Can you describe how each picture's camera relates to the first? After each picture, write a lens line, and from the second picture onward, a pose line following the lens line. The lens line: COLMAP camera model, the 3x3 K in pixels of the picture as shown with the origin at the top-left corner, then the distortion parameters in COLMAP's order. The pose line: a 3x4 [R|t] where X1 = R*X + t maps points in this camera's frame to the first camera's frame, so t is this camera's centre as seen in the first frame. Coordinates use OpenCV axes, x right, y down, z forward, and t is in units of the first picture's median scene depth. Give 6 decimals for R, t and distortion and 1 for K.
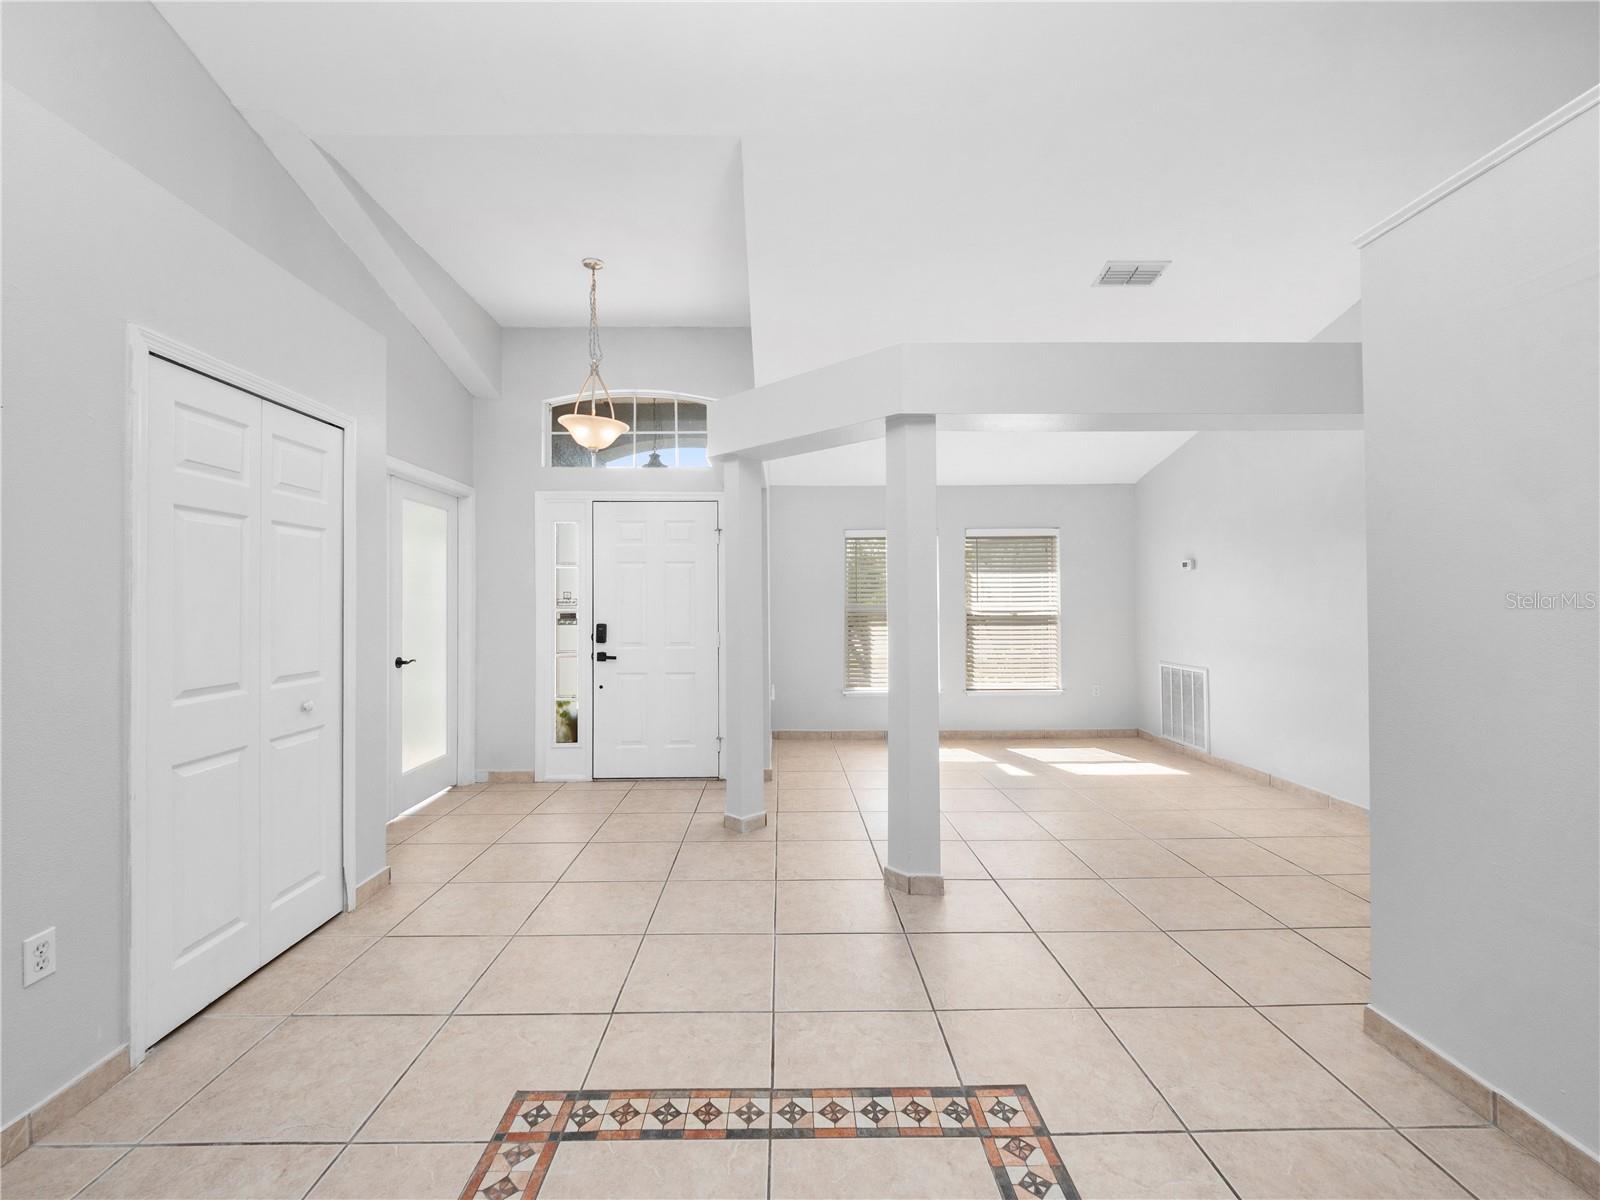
lens RADIAL K [[681.0, 0, 792.9], [0, 681.0, 600.0], [0, 0, 1]] dist [0.005113, -0.004790]
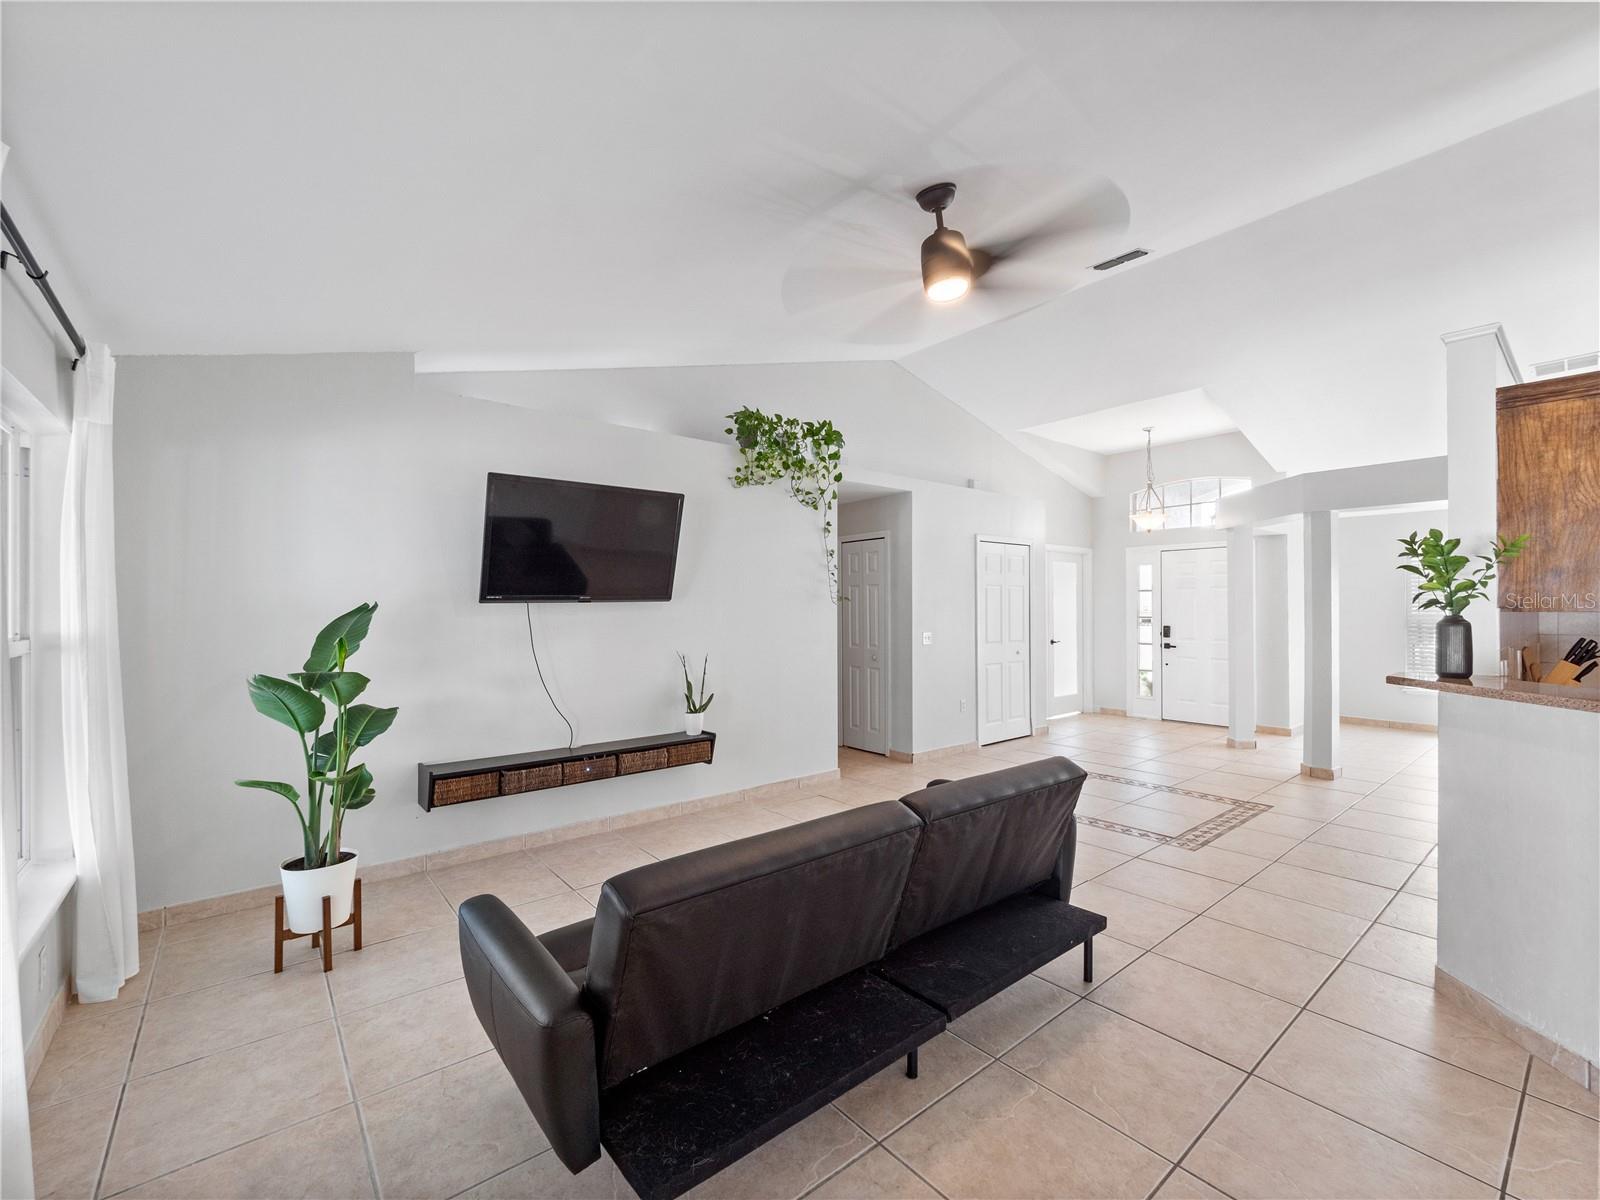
lens RADIAL K [[681.0, 0, 788.1], [0, 681.0, 605.1], [0, 0, 1]] dist [0.005113, -0.004790]
pose [[0.617169, -0.001966, -0.786828, 0.402825], [0.004281, 0.999990, 0.000859, -0.018228], [0.786819, -0.003899, 0.617171, -0.660694]]
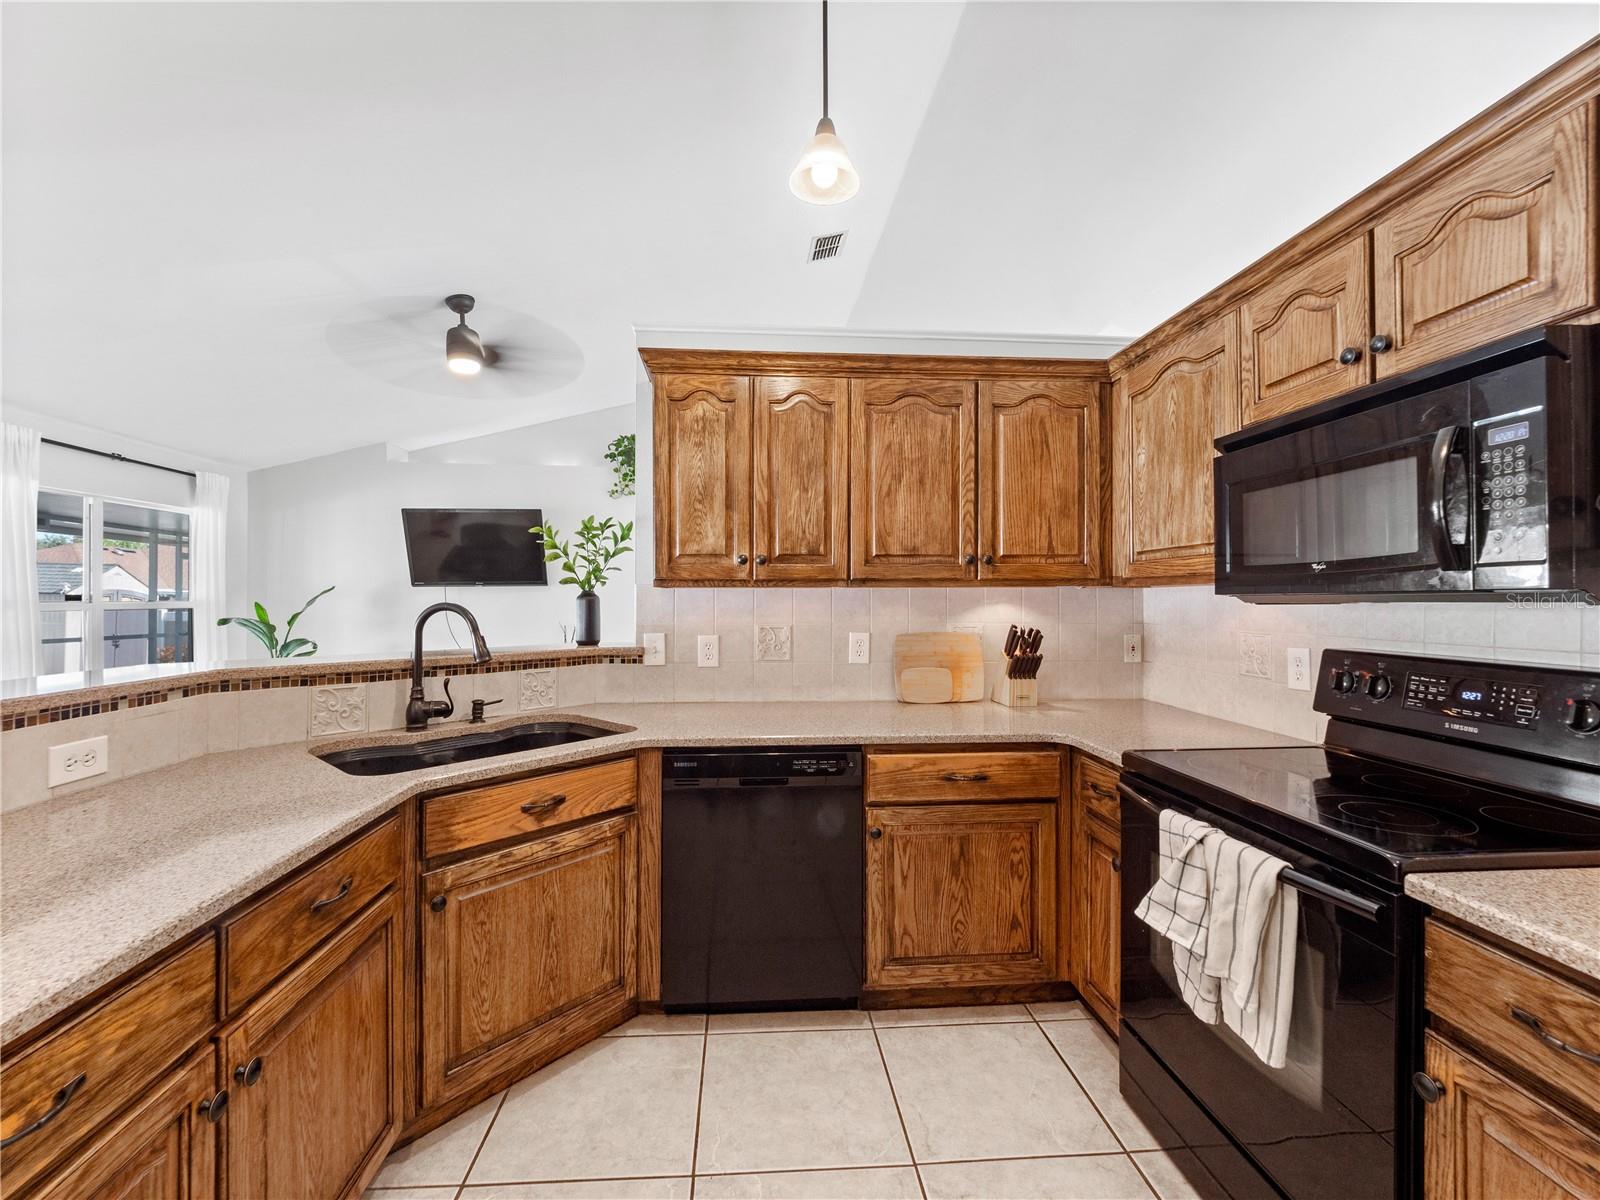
lens RADIAL K [[681.0, 0, 784.2], [0, 681.0, 595.4], [0, 0, 1]] dist [0.005113, -0.004790]
pose [[0.059244, -0.001881, -0.998242, 0.824893], [0.002502, 0.999995, -0.001736, -0.003669], [0.998240, -0.002395, 0.059248, 0.044668]]
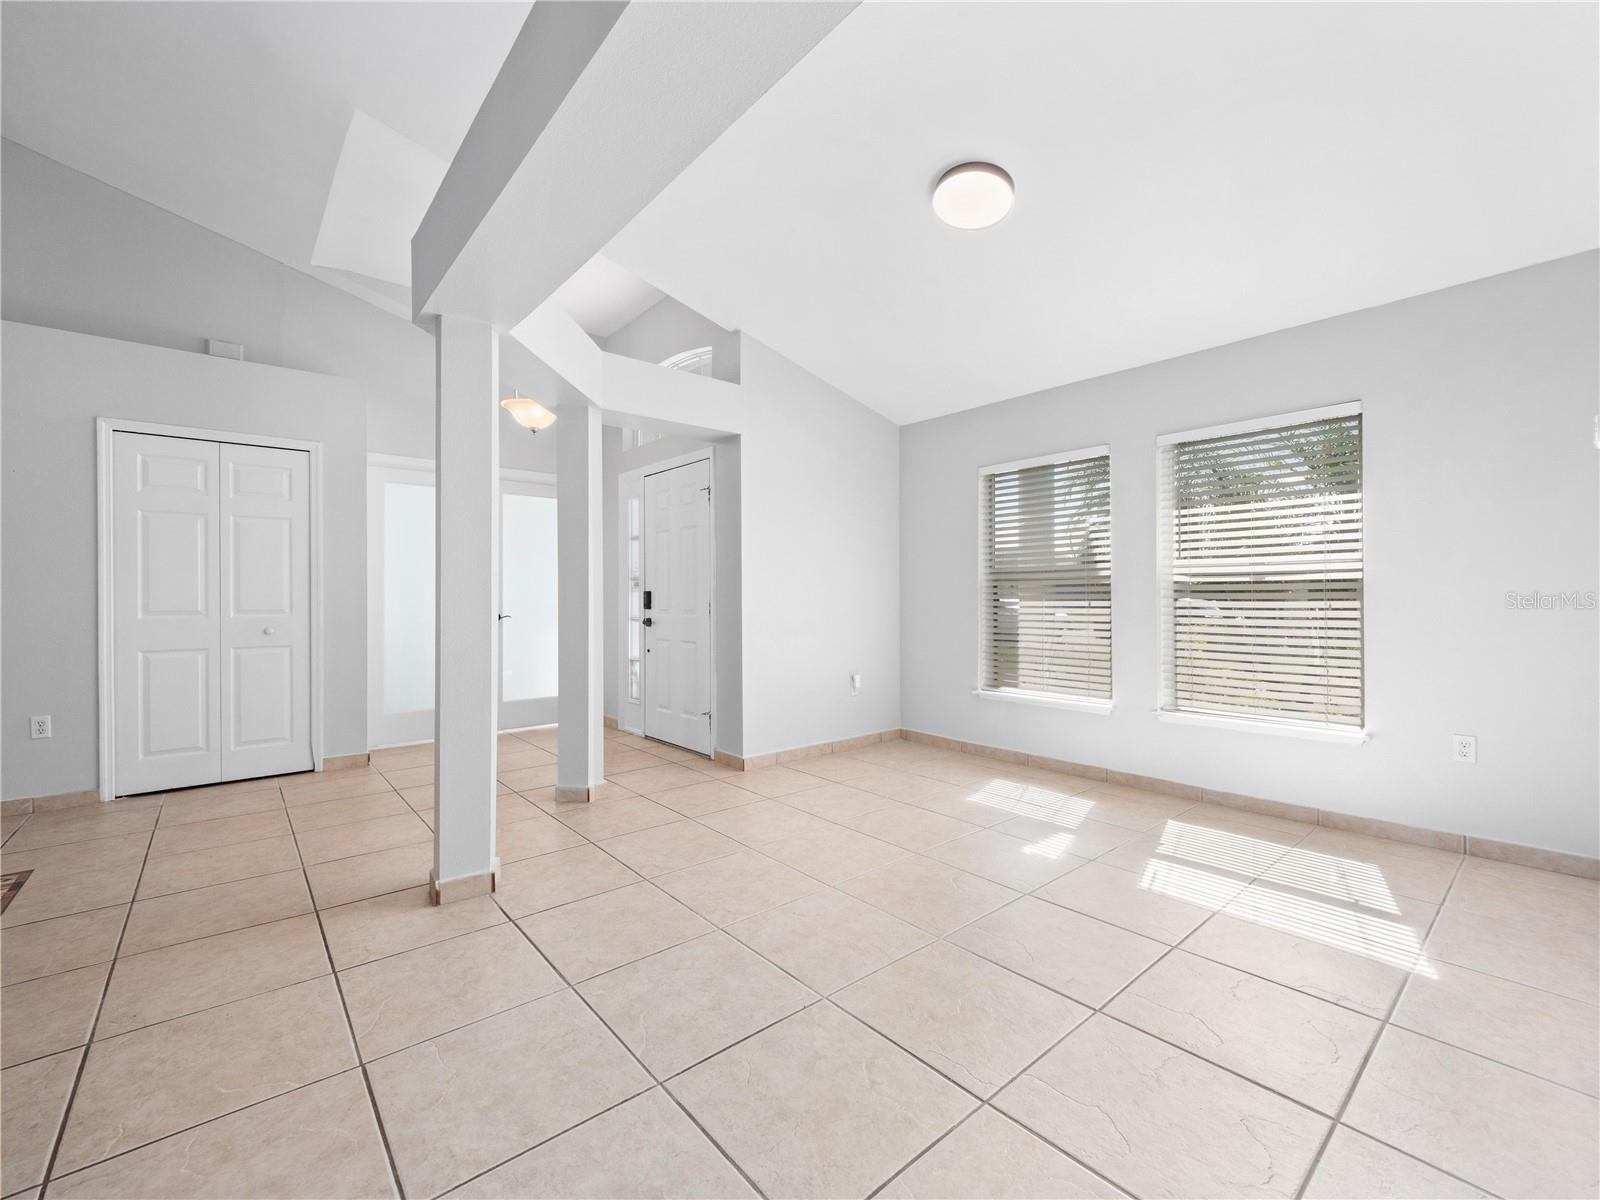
lens RADIAL K [[681.0, 0, 778.3], [0, 681.0, 601.0], [0, 0, 1]] dist [0.005113, -0.004790]
pose [[0.621230, 0.005904, -0.783606, 0.597707], [0.005927, 0.999908, 0.012233, 0.034448], [0.783606, -0.012244, 0.621138, 0.444146]]
